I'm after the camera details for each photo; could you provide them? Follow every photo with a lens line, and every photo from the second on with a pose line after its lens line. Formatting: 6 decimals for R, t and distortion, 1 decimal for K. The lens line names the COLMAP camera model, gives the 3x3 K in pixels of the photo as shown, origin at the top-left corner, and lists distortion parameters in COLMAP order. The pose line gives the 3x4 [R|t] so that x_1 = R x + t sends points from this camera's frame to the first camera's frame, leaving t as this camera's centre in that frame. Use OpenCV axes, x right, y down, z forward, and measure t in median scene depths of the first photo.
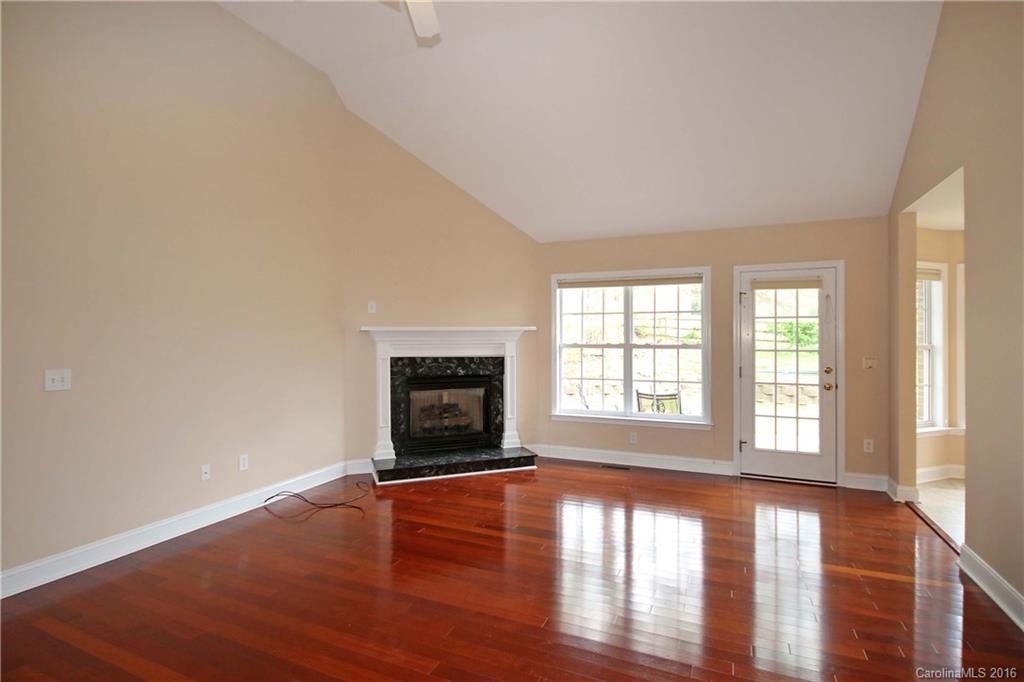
lens RADIAL K [[512.8, 0, 508.6], [0, 512.8, 345.1], [0, 0, 1]] dist [-0.001529, -0.000009]
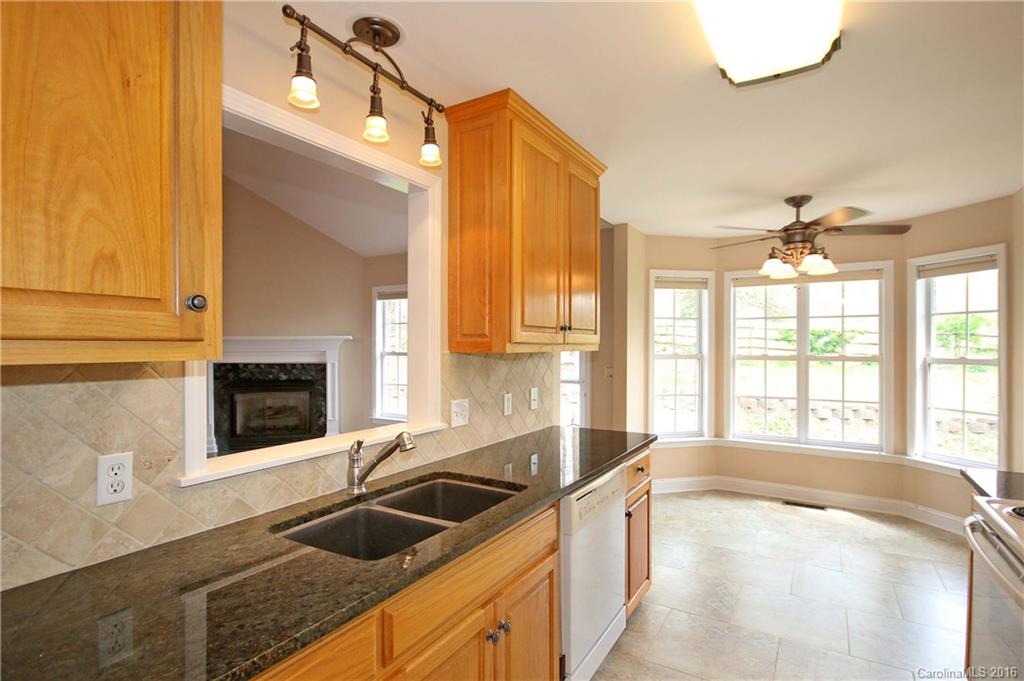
lens RADIAL K [[512.8, 0, 508.6], [0, 512.8, 344.6], [0, 0, 1]] dist [-0.001529, -0.000009]
pose [[0.990609, 0.000985, -0.136724, 0.541208], [-0.003193, 0.999868, -0.015931, -0.001251], [0.136690, 0.016218, 0.990481, -0.028934]]
